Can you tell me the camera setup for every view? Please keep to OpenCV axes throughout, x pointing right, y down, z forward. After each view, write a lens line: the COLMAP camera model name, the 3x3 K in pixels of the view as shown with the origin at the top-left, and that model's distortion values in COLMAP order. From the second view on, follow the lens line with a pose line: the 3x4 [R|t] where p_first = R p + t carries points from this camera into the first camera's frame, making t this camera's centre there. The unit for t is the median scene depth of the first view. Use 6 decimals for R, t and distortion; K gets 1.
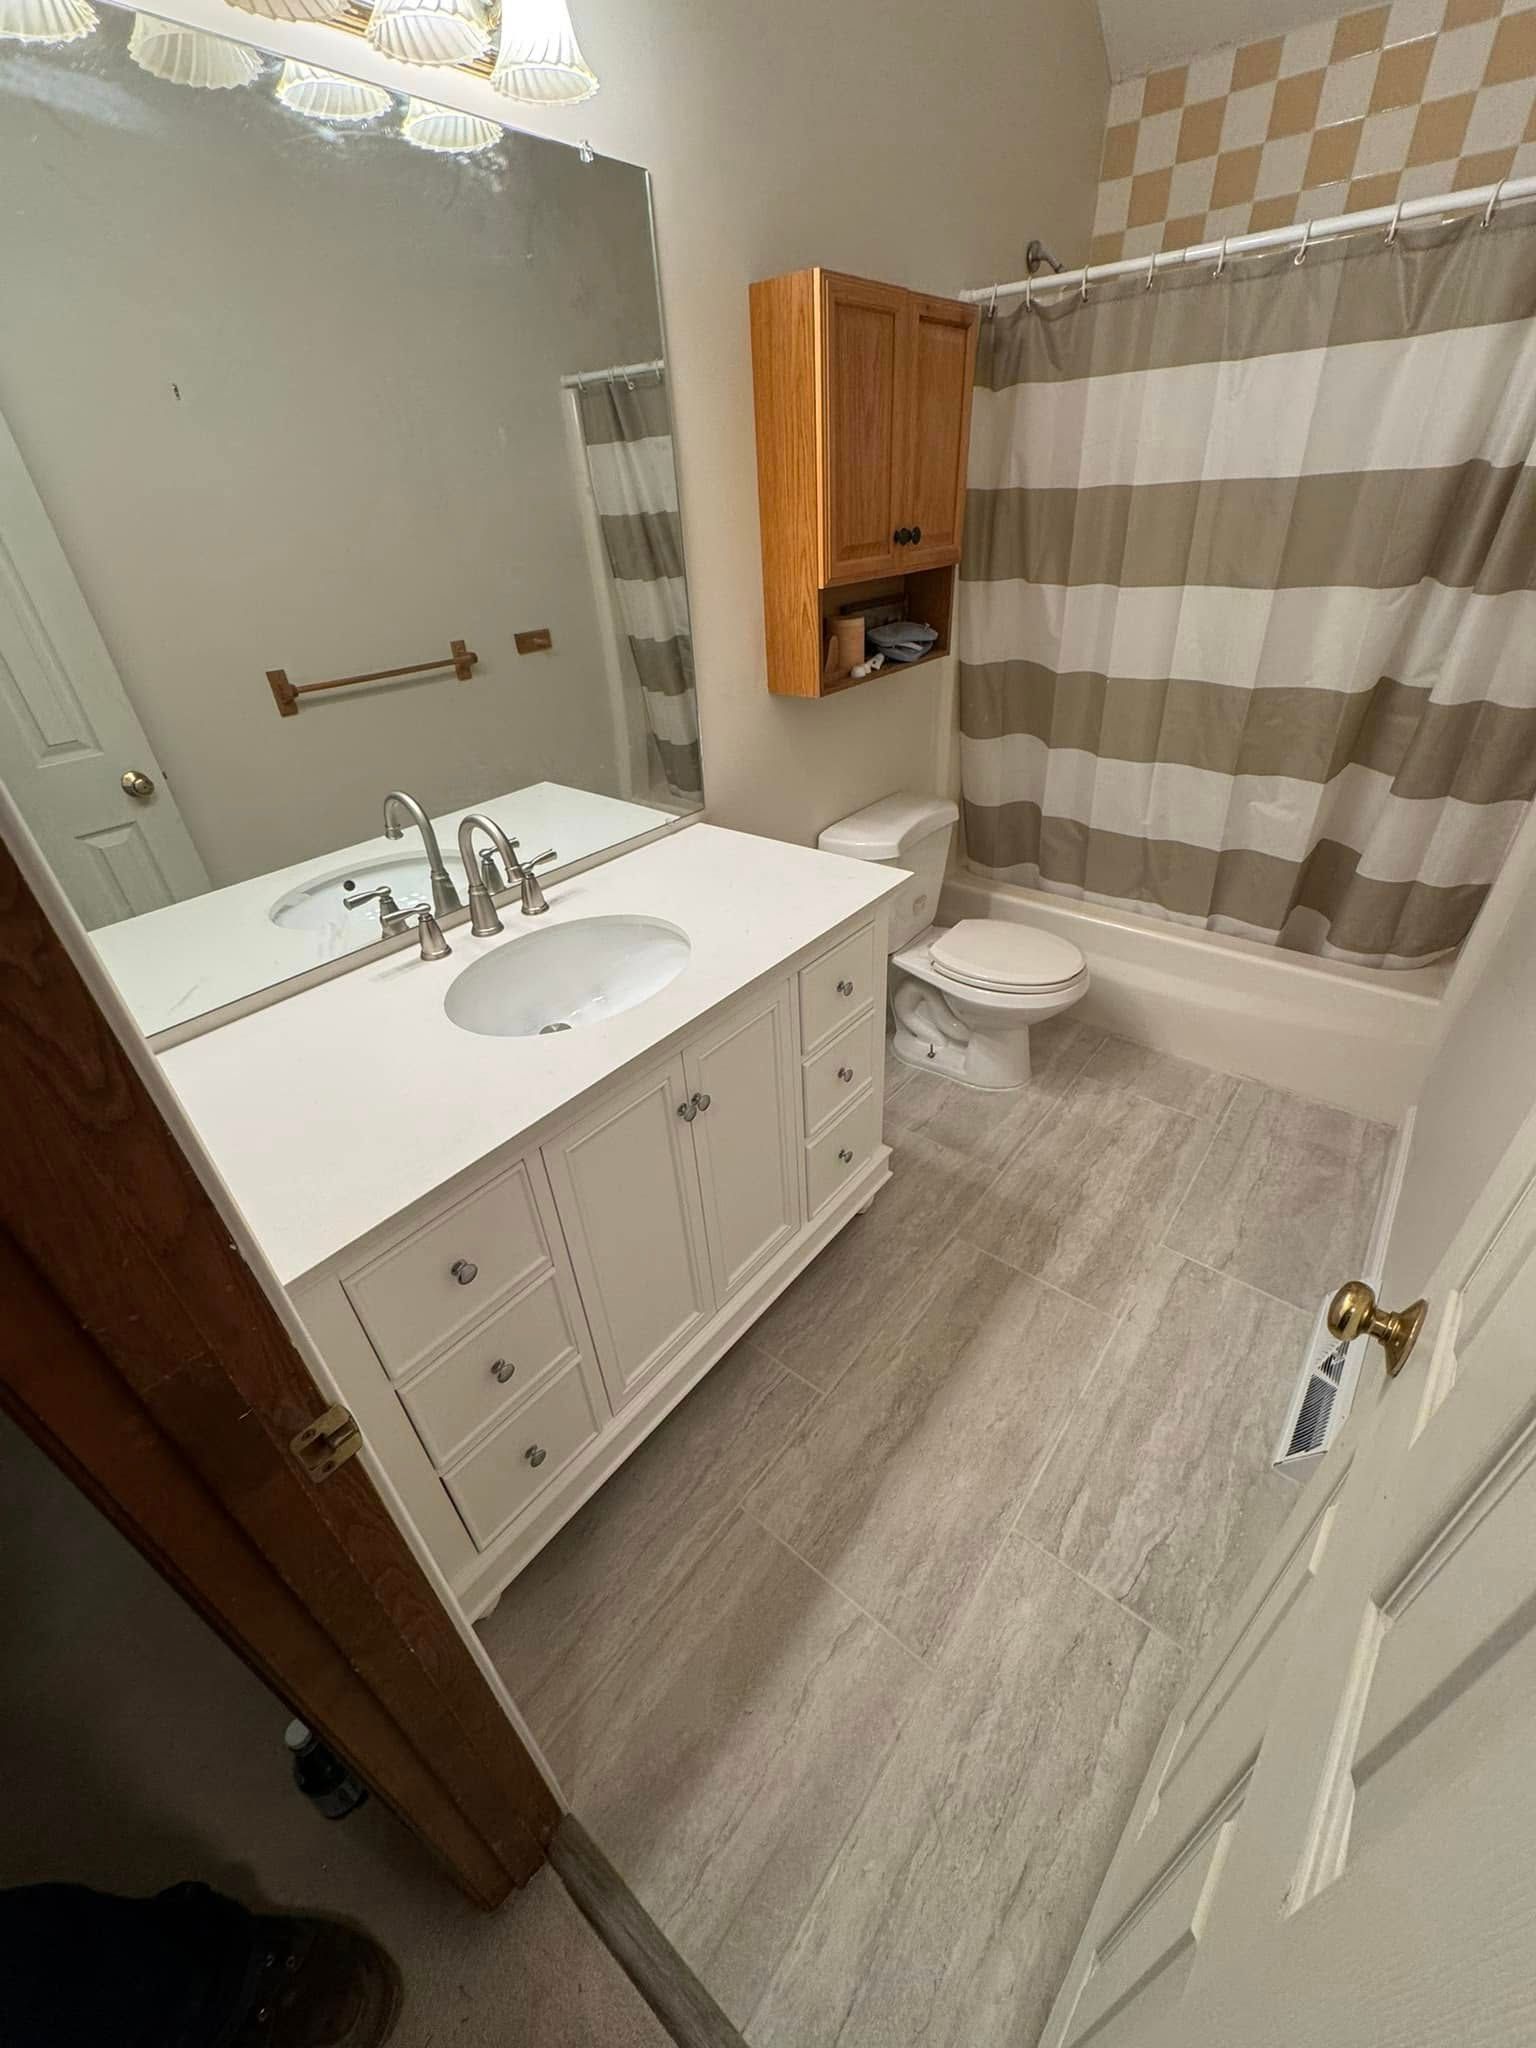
lens RADIAL K [[816.3, 0, 768.0], [0, 816.3, 1024.0], [0, 0, 1]] dist [-0.001516, 0.000216]
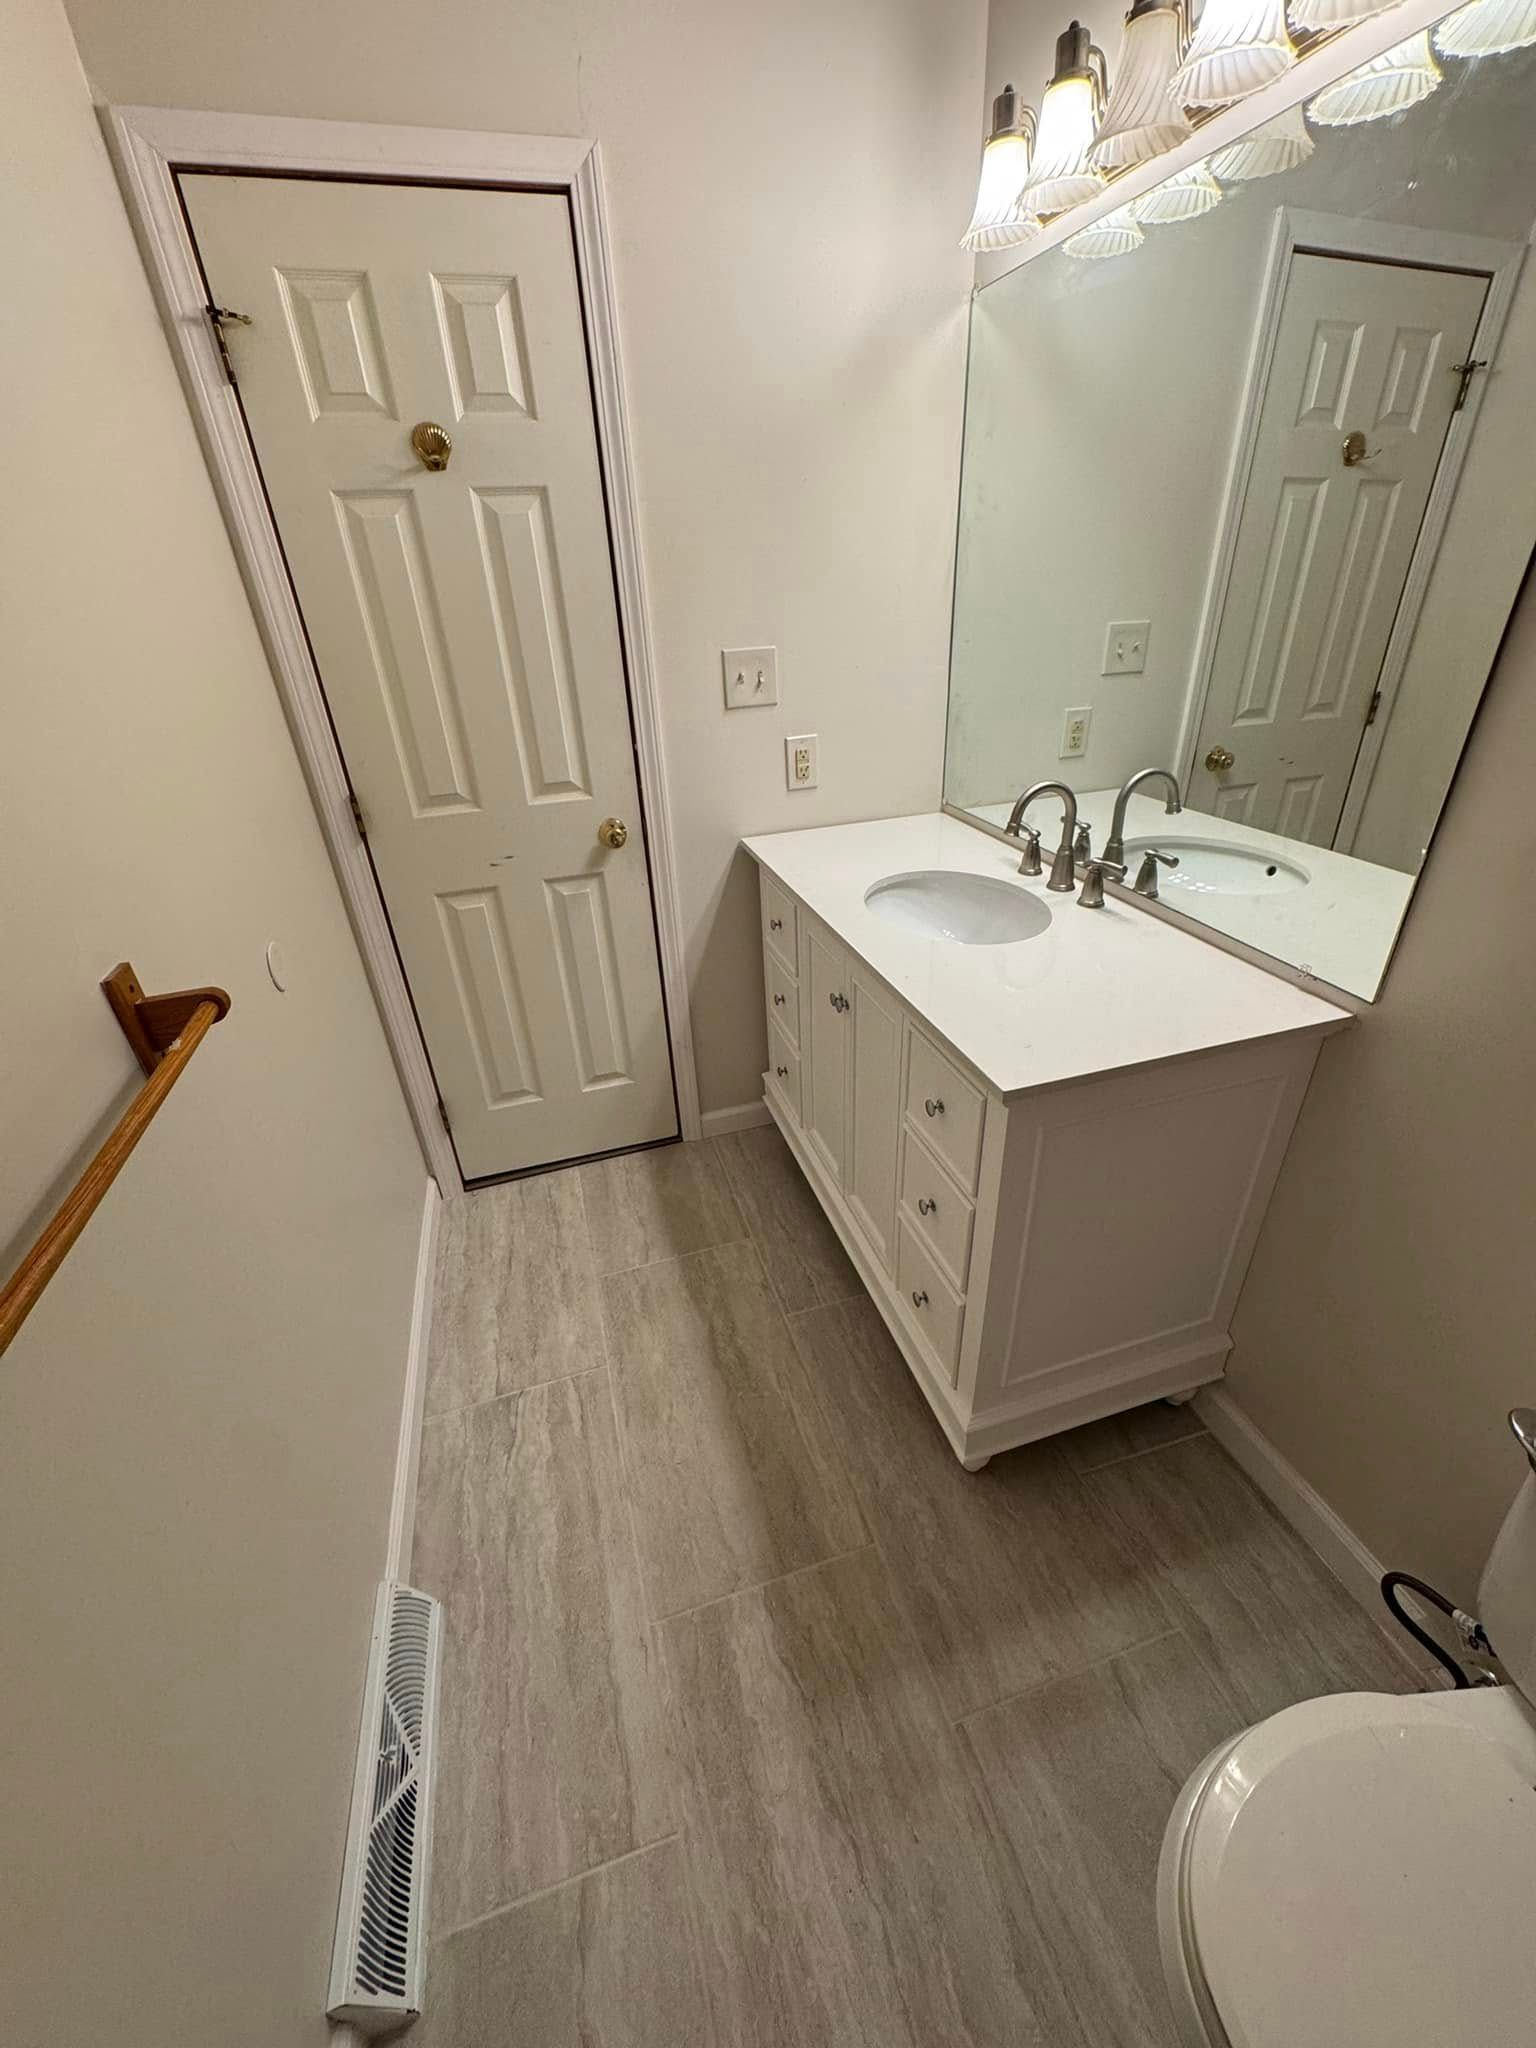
lens RADIAL K [[816.3, 0, 768.0], [0, 816.3, 1024.0], [0, 0, 1]] dist [-0.001516, 0.000216]
pose [[-0.557018, 0.460726, -0.690987, 0.735122], [-0.393926, 0.585892, 0.708204, -0.624859], [0.731131, 0.666680, -0.144860, 0.948974]]
